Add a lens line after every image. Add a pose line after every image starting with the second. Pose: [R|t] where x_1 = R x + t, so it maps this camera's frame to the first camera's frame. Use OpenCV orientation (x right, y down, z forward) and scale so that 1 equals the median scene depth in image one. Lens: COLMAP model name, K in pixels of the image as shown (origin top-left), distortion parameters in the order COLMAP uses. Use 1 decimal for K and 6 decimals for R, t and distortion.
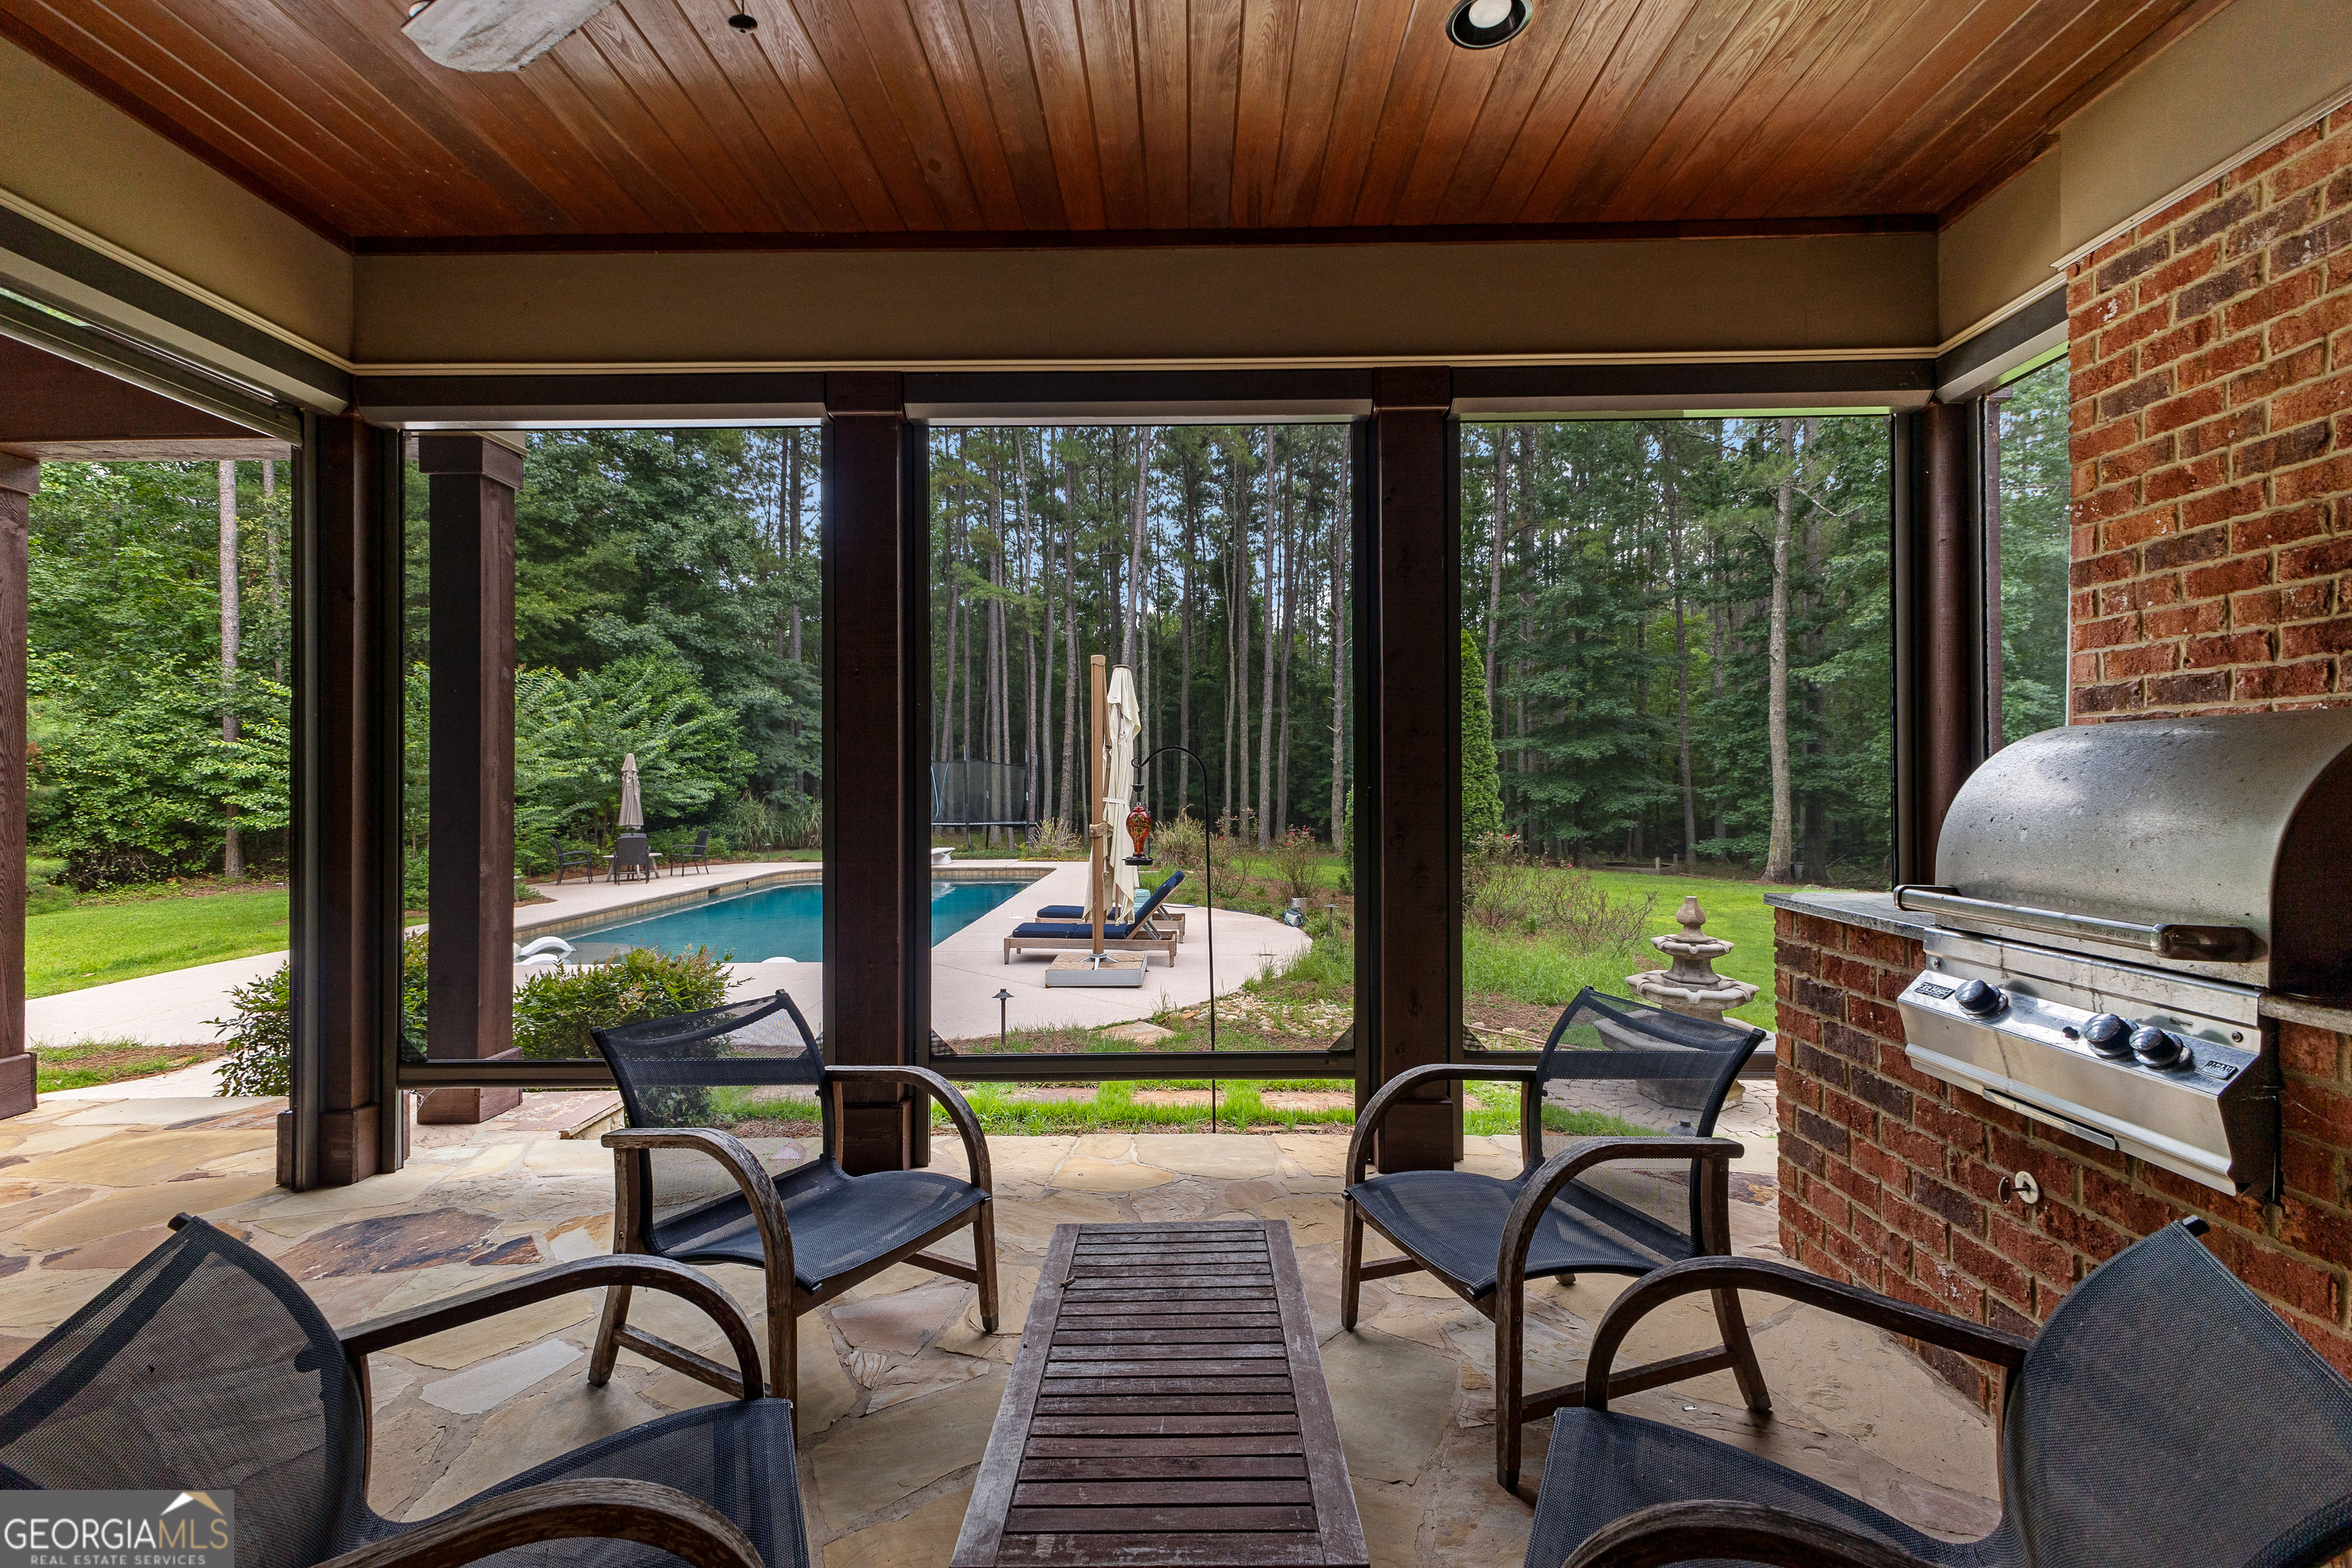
lens RADIAL K [[1014.8, 0, 1176.0], [0, 1014.8, 784.0], [0, 0, 1]] dist [0.004272, -0.000440]
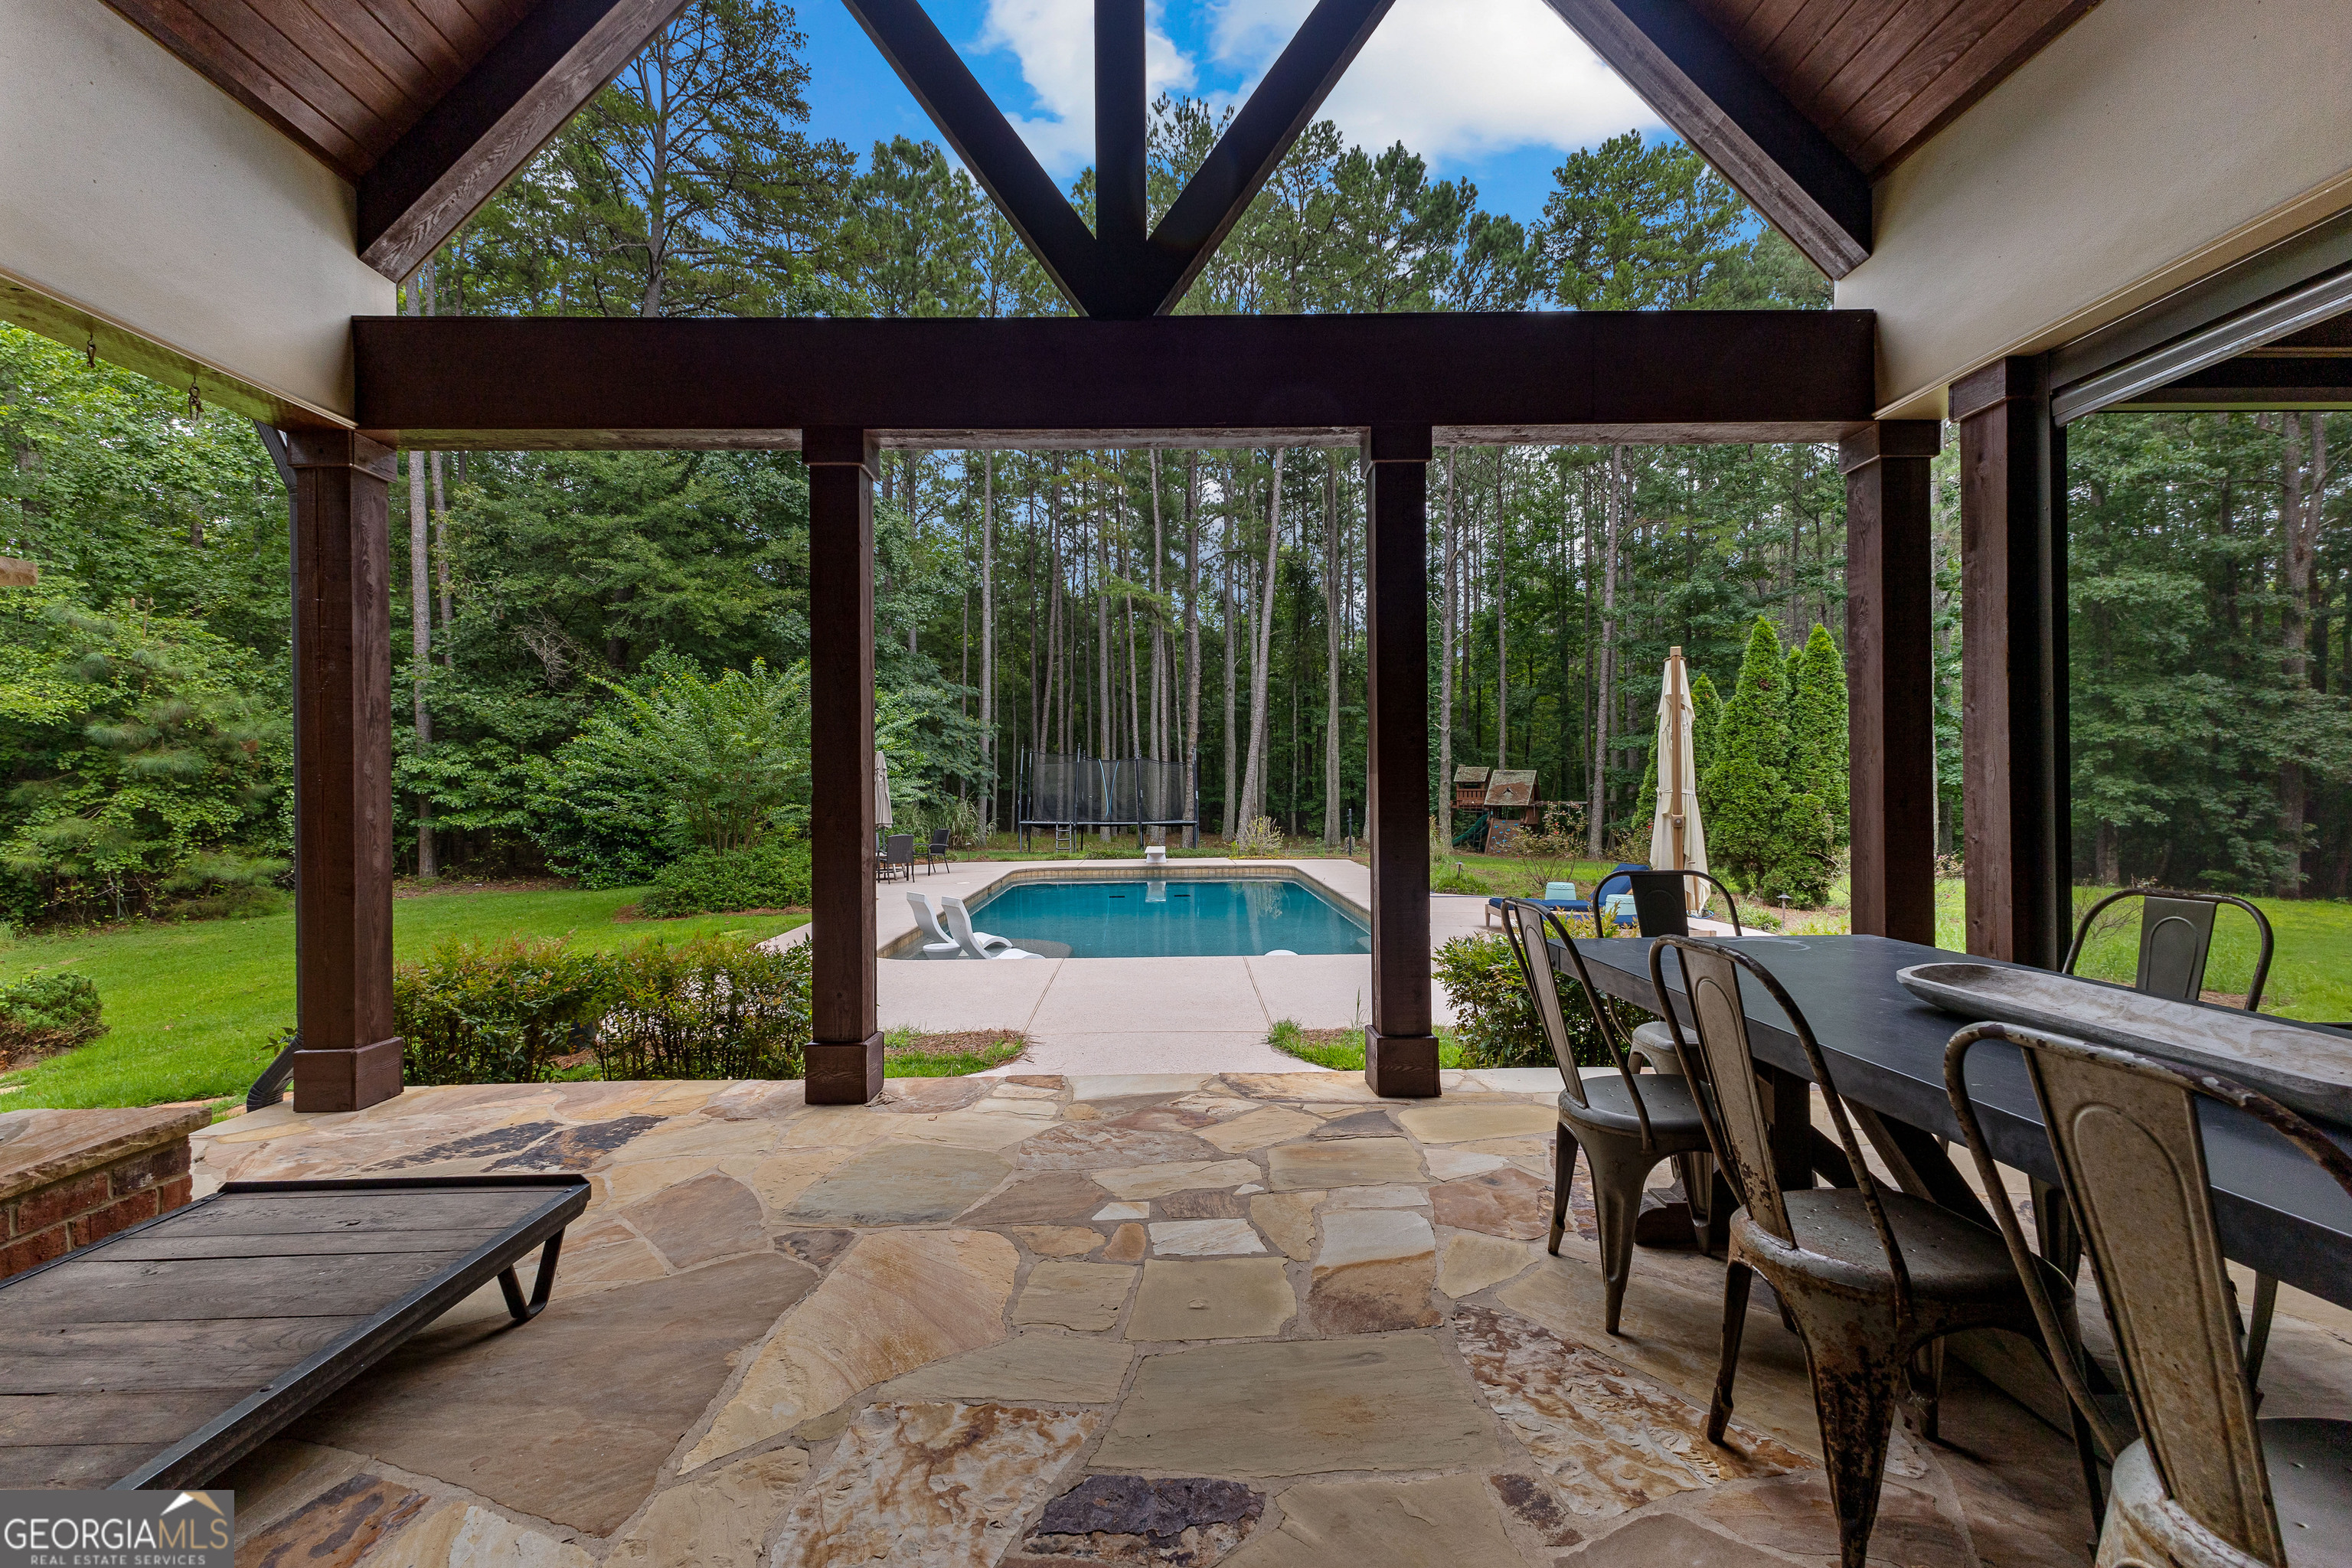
lens RADIAL K [[1023.5, 0, 1166.4], [0, 1023.5, 779.7], [0, 0, 1]] dist [0.007974, -0.000272]
pose [[0.999725, -0.004349, 0.023030, -0.251744], [0.004452, 0.999980, -0.004433, 0.003267], [-0.023011, 0.004534, 0.999725, -0.002405]]
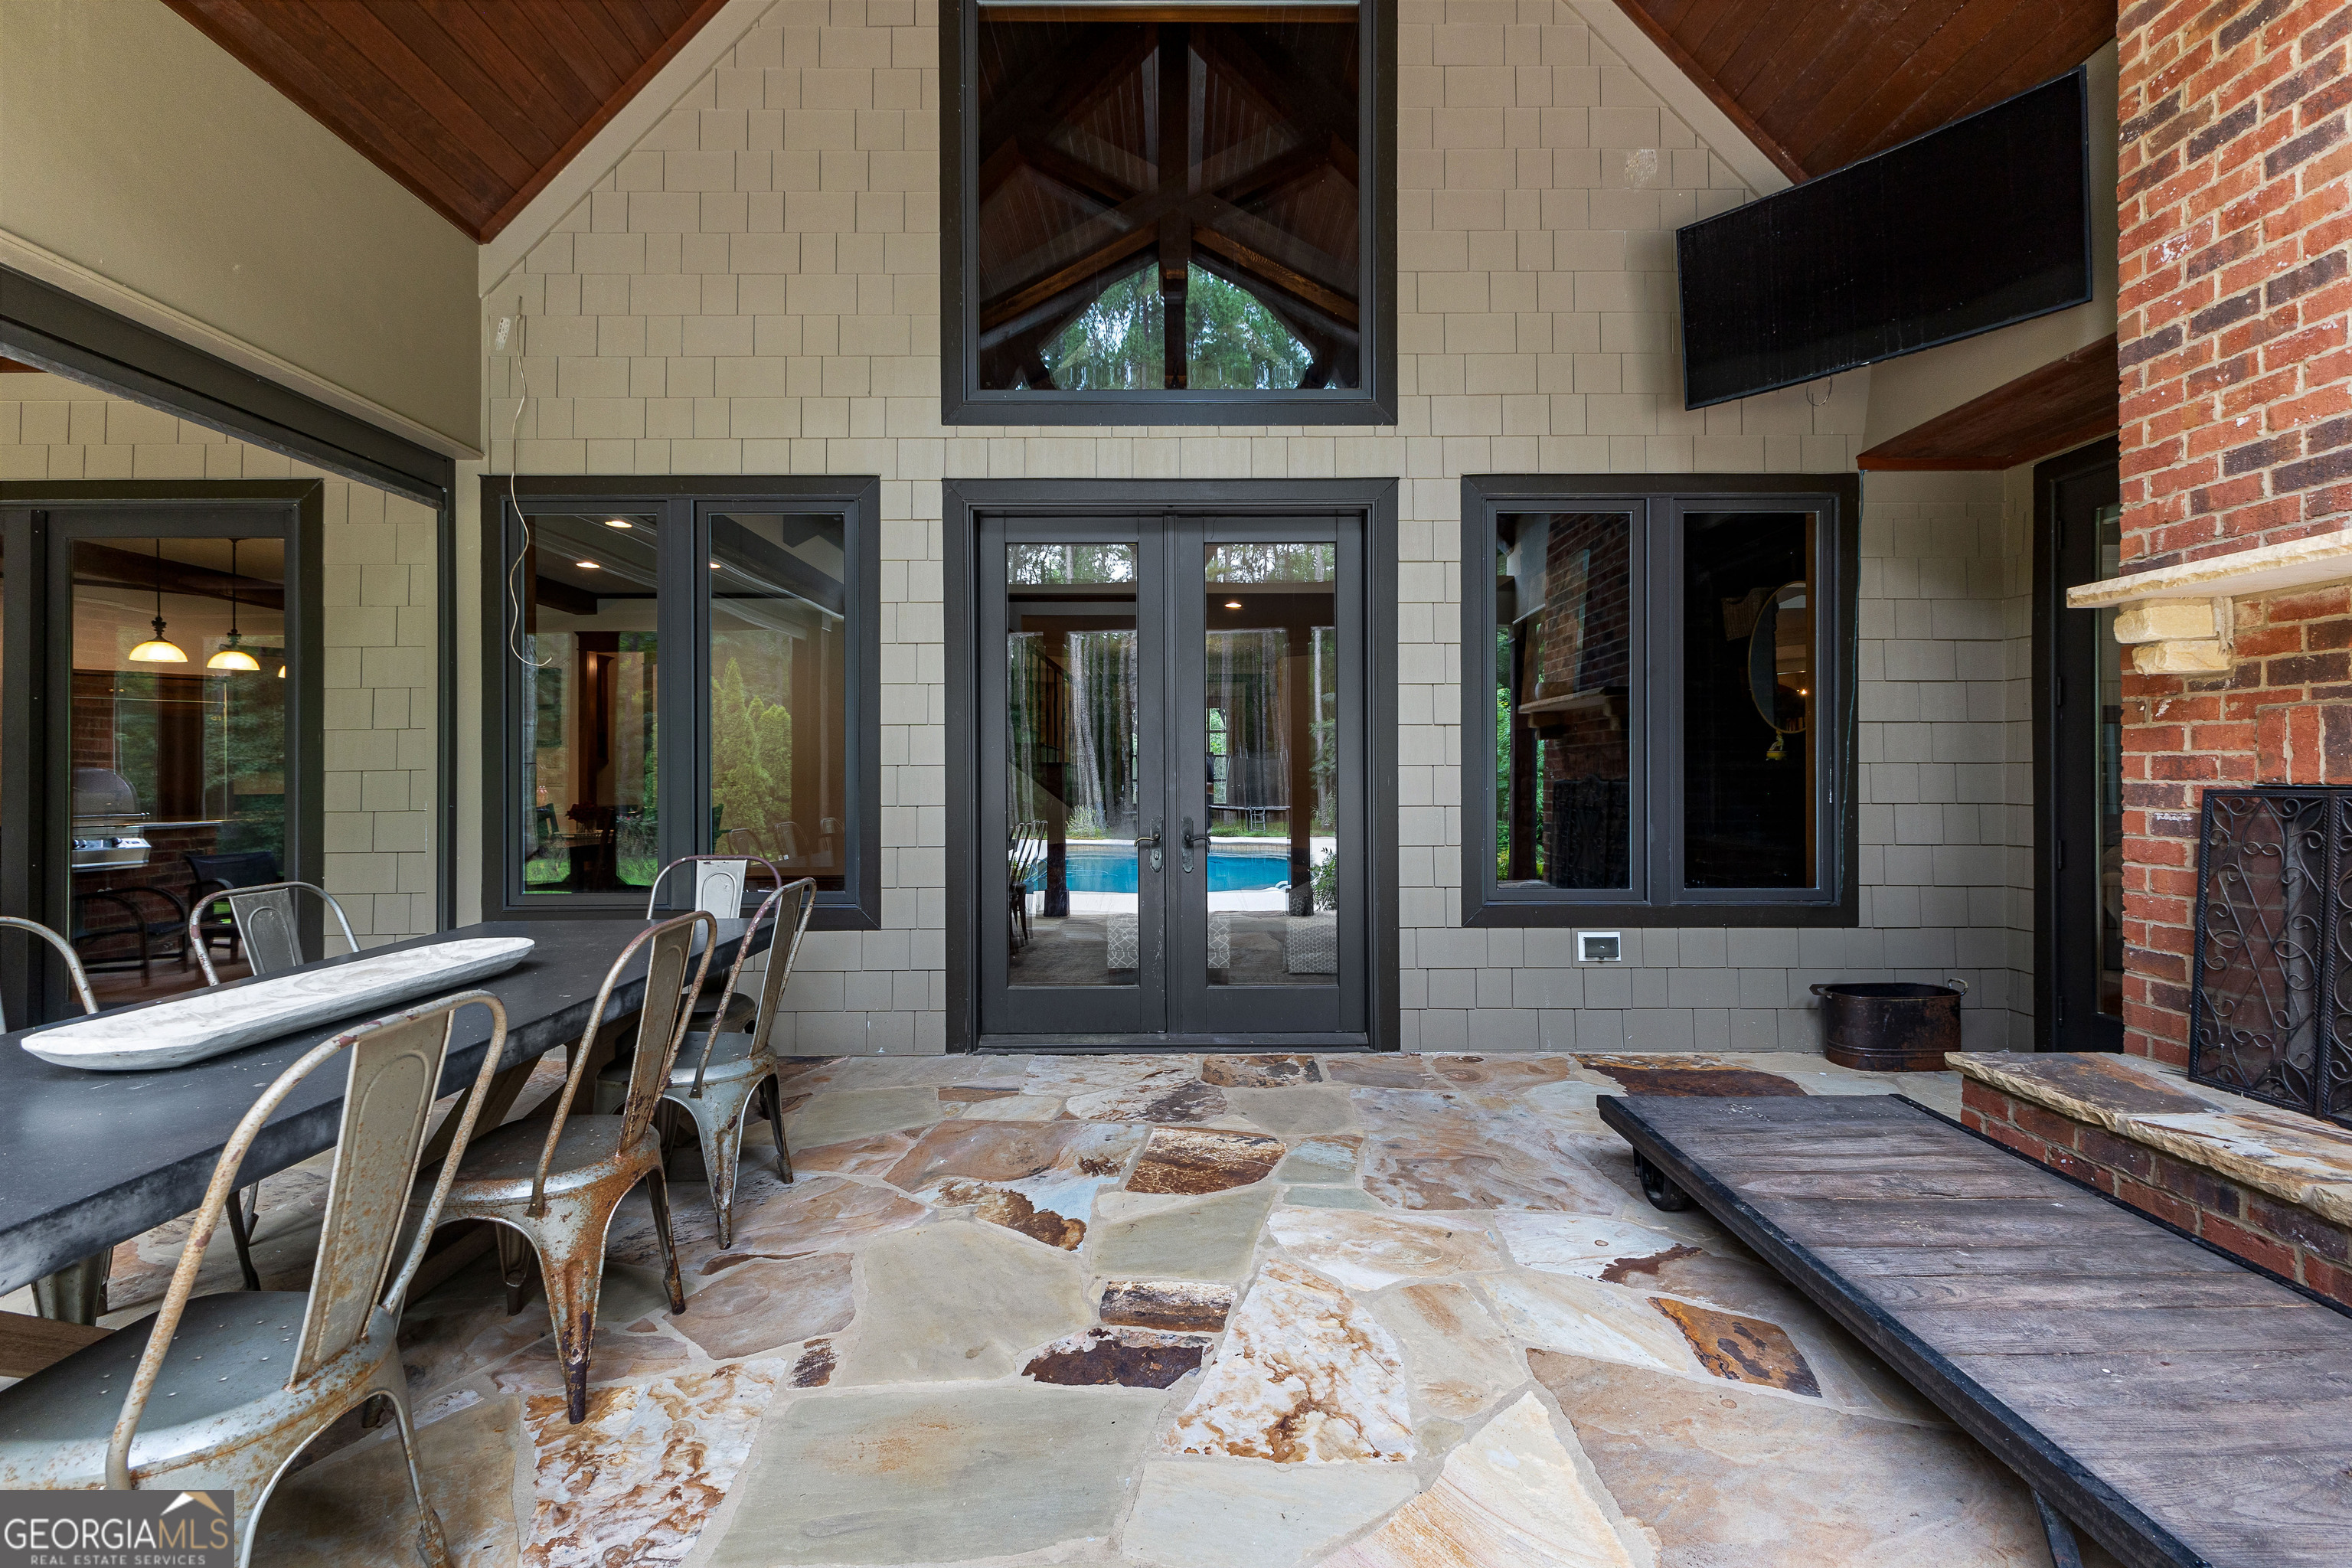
lens RADIAL K [[1013.6, 0, 1178.4], [0, 1013.6, 775.1], [0, 0, 1]] dist [0.011544, -0.000054]
pose [[-0.999797, 0.010388, -0.017245, -0.255926], [0.010461, 0.999937, -0.004123, 0.002321], [0.017201, -0.004302, -0.999843, 0.163184]]
